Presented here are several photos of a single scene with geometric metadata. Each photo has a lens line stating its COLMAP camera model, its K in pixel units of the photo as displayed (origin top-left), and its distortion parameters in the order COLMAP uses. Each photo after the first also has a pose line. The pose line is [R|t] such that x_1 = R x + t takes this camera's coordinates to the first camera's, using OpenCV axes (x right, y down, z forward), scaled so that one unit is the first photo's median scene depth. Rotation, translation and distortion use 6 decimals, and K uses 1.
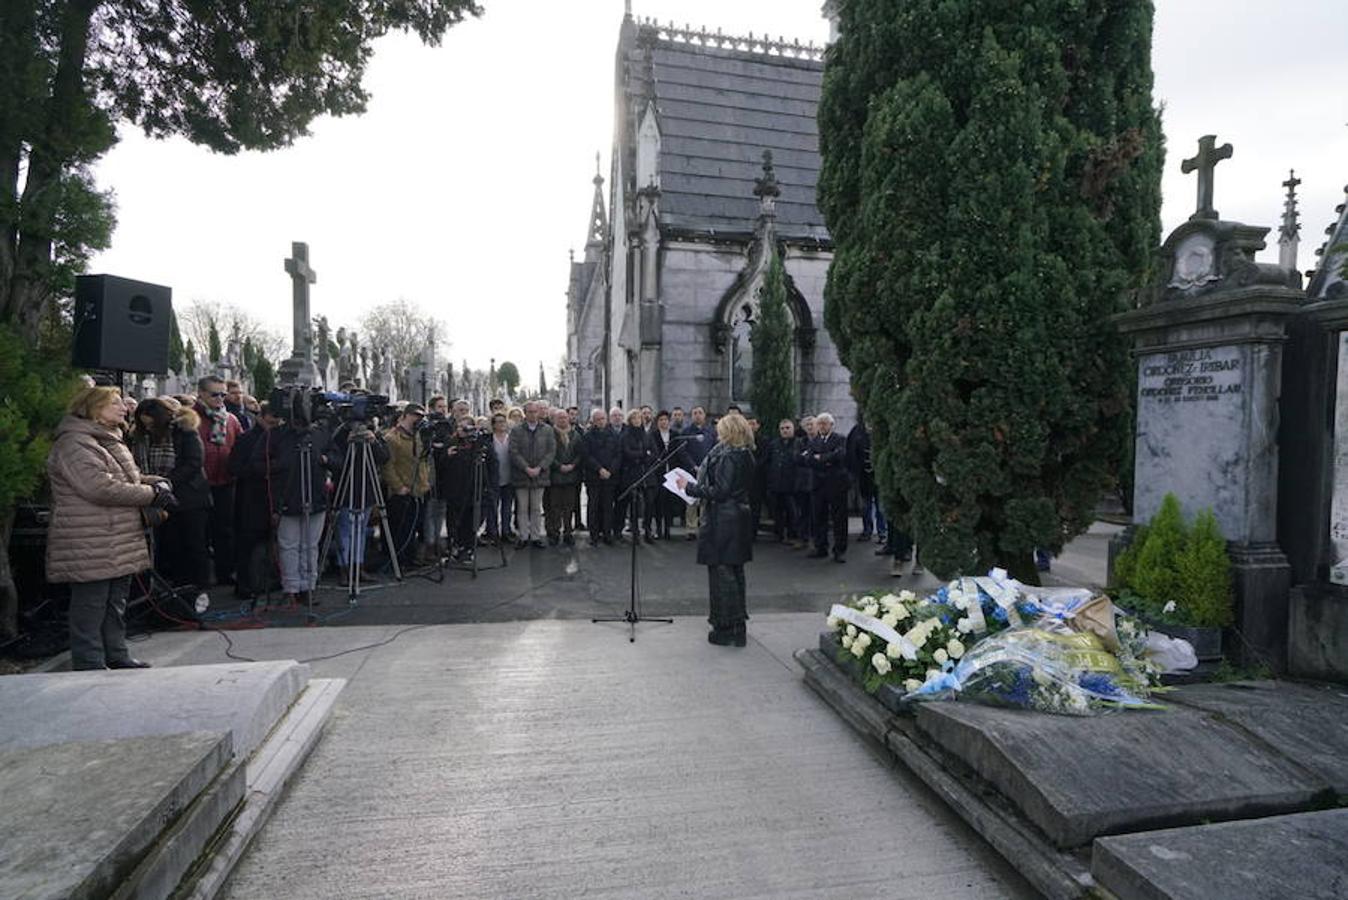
lens RADIAL K [[639.5, 0, 661.8], [0, 639.5, 448.0], [0, 0, 1]] dist [-0.004372, 0.002843]
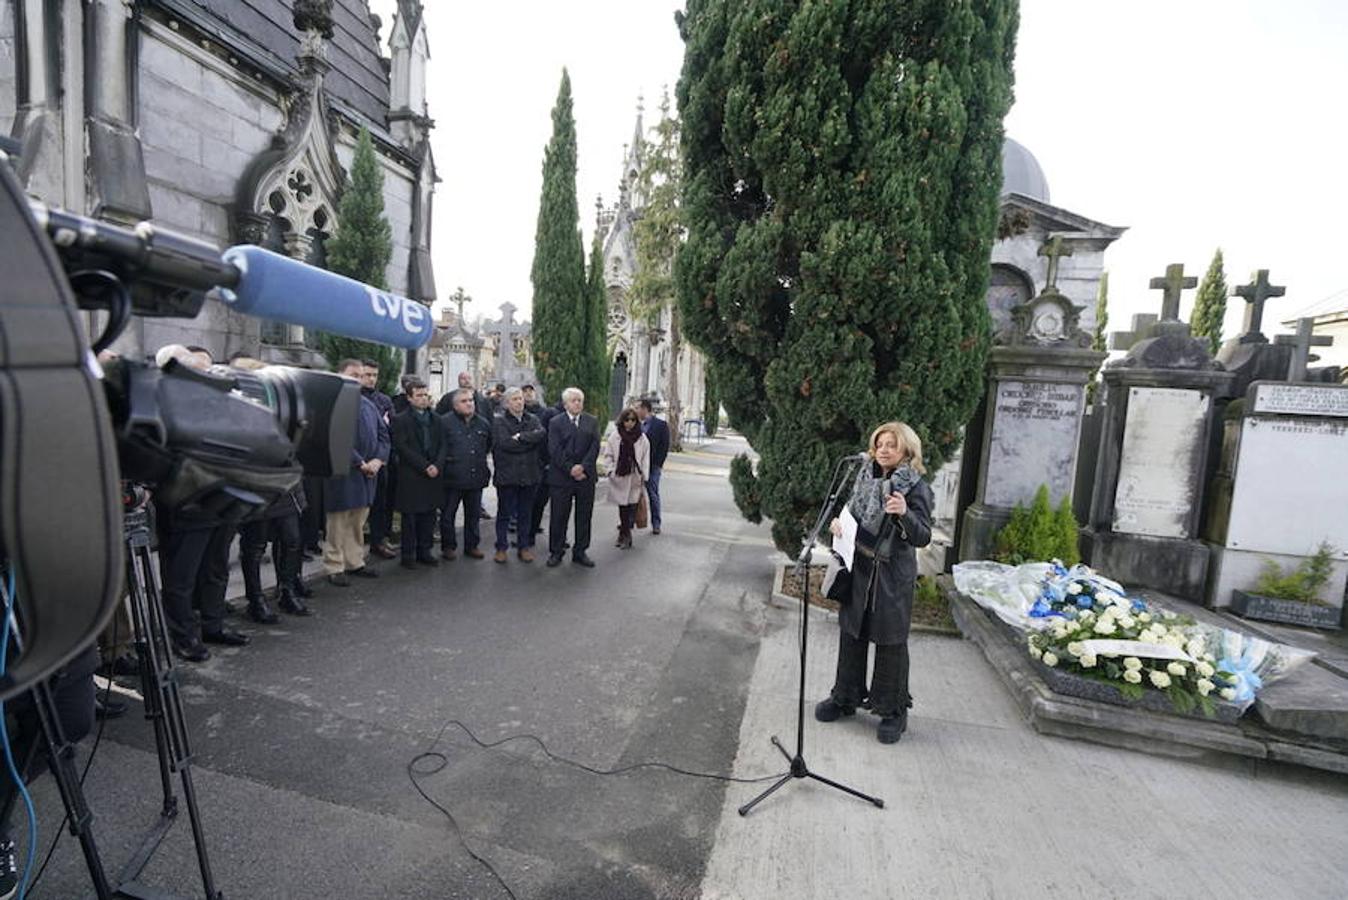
lens RADIAL K [[596.6, 0, 670.0], [0, 596.6, 449.4], [0, 0, 1]] dist [-0.004253, 0.001905]
pose [[0.429418, -0.059659, 0.901133, -0.670623], [-0.030363, 0.996298, 0.080429, -0.076961], [-0.902595, -0.061898, 0.426017, 1.037416]]
